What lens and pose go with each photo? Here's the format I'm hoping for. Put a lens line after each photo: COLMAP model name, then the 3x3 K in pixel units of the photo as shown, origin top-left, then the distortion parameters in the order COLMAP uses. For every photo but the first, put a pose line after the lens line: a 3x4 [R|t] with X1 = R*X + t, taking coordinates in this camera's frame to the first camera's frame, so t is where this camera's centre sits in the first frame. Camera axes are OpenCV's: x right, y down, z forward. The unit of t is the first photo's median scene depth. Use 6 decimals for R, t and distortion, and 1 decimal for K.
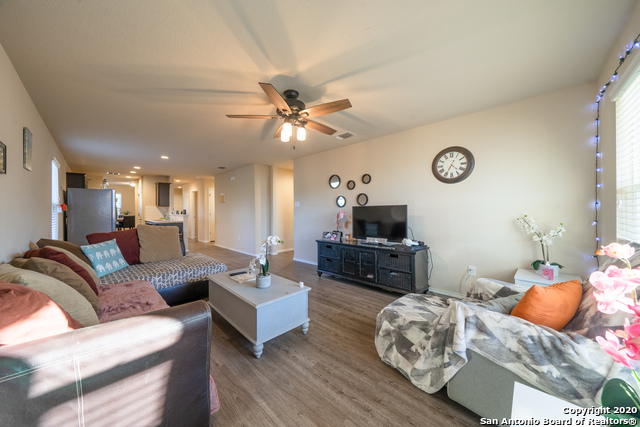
lens RADIAL K [[220.8, 0, 319.8], [0, 220.8, 213.5], [0, 0, 1]] dist [-0.001387, -0.000070]
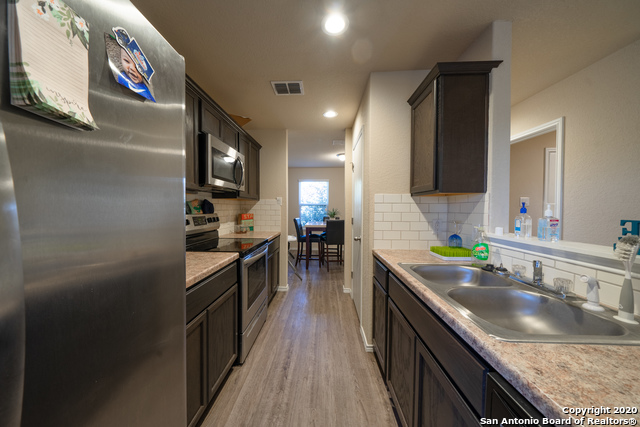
lens RADIAL K [[220.8, 0, 319.2], [0, 220.8, 212.0], [0, 0, 1]] dist [-0.001387, -0.000070]
pose [[0.672469, 0.021778, -0.739805, -0.592516], [-0.015414, 0.999762, 0.015419, -0.015867], [0.739965, 0.001035, 0.672645, 0.721452]]
